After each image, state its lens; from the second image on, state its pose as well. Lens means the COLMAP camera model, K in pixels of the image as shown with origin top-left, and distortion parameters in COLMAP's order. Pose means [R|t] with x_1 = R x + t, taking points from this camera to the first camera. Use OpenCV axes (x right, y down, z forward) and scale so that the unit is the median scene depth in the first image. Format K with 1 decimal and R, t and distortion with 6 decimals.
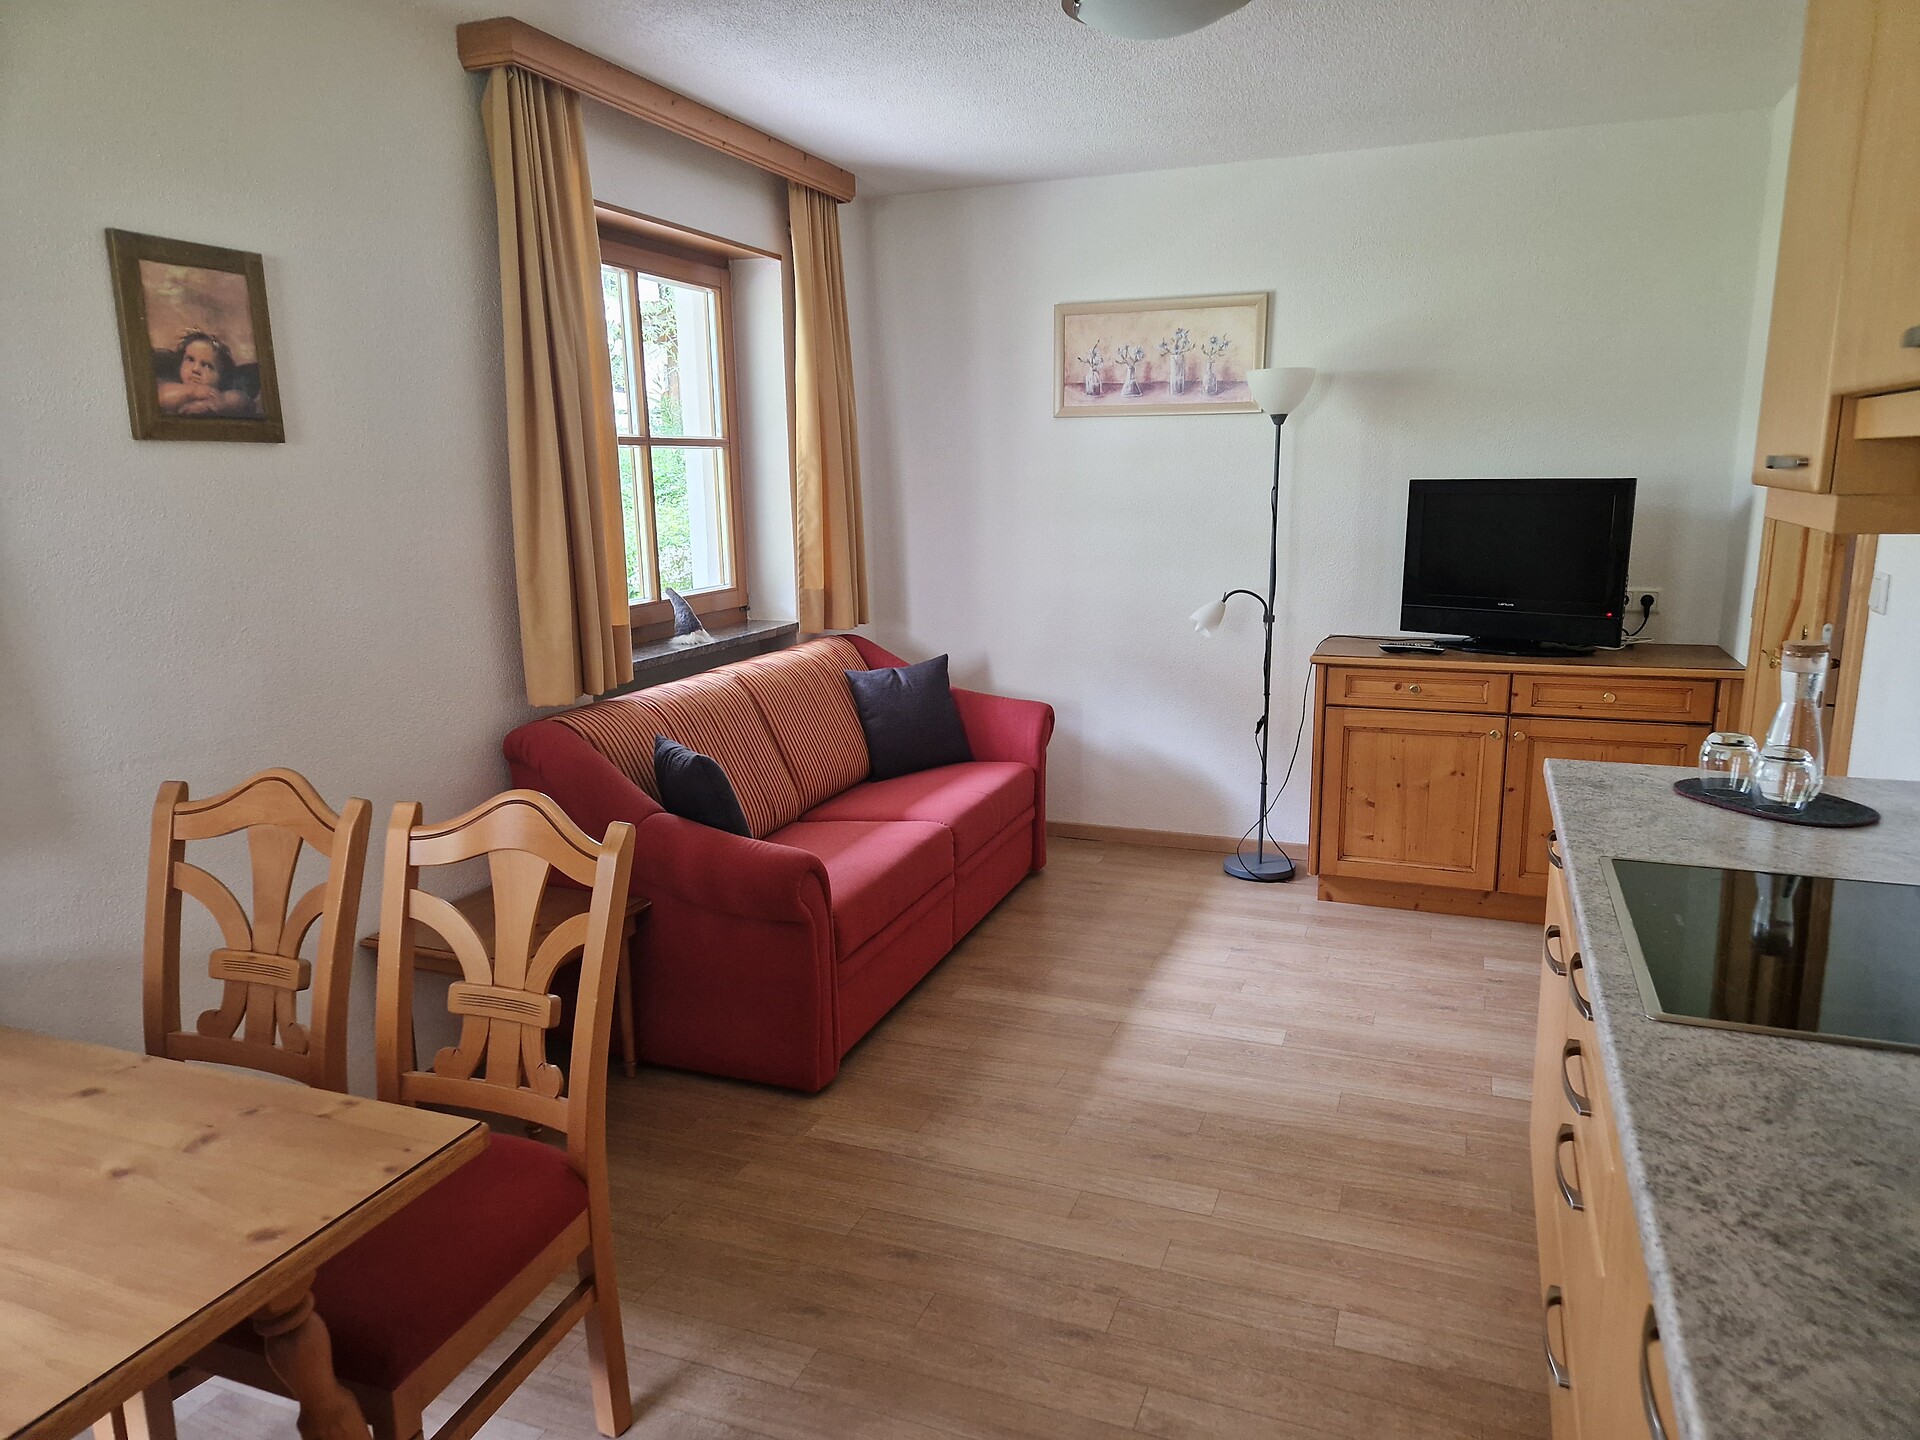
lens RADIAL K [[1289.8, 0, 960.0], [0, 1289.8, 720.0], [0, 0, 1]] dist [0.061257, -0.000322]
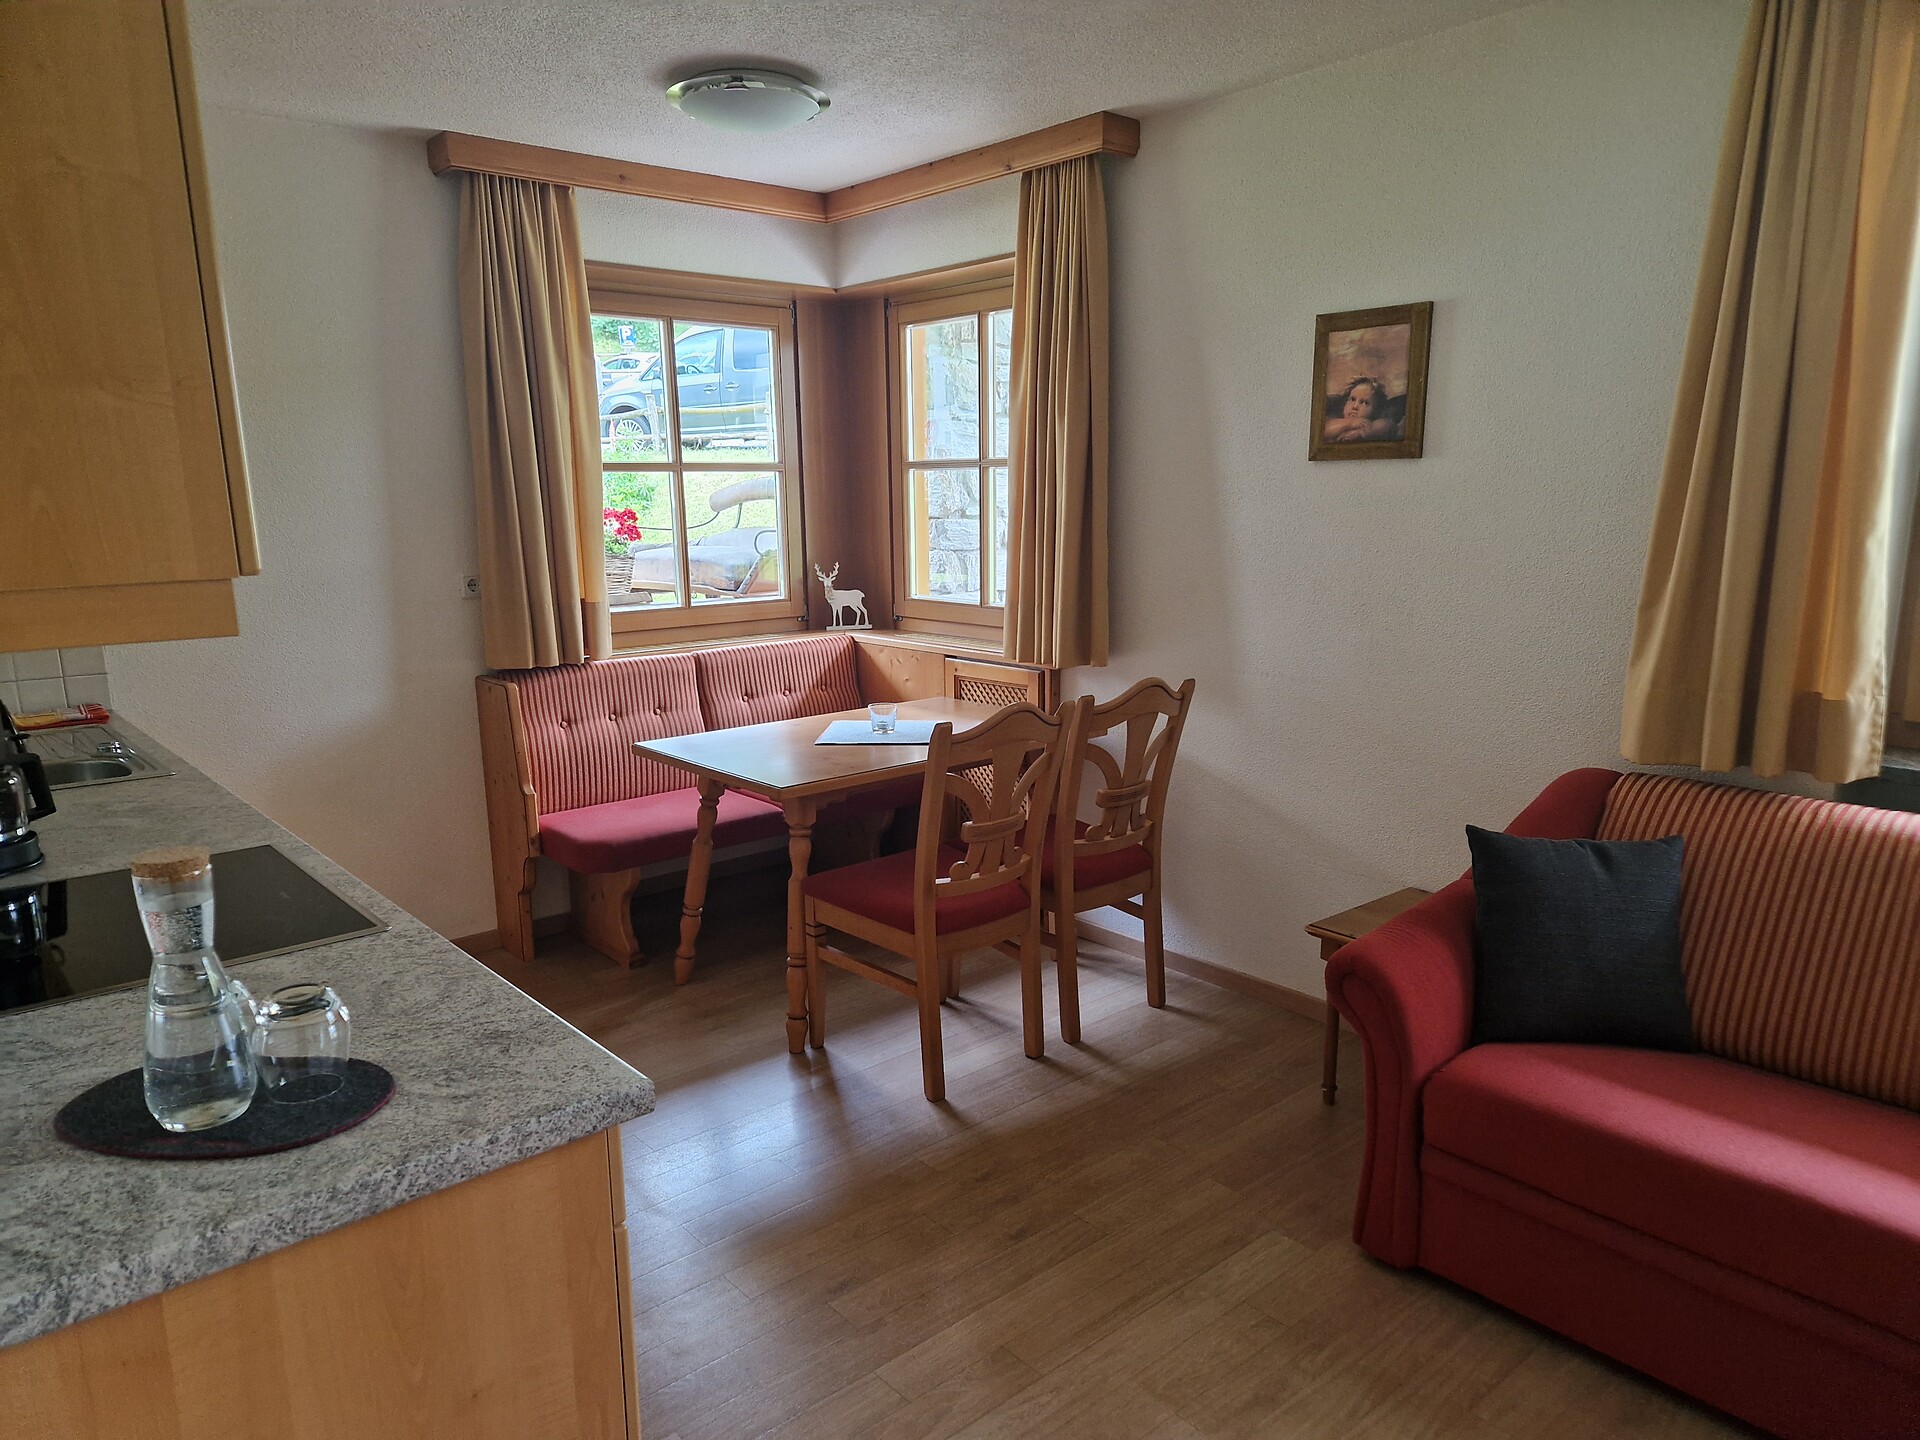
lens RADIAL K [[1281.8, 0, 961.2], [0, 1281.8, 786.8], [0, 0, 1]] dist [0.002319, 0.000398]
pose [[-0.464729, 0.218238, -0.858137, 0.802404], [-0.160029, 0.932490, 0.323811, -0.262274], [0.870872, 0.287811, -0.398431, 1.278195]]
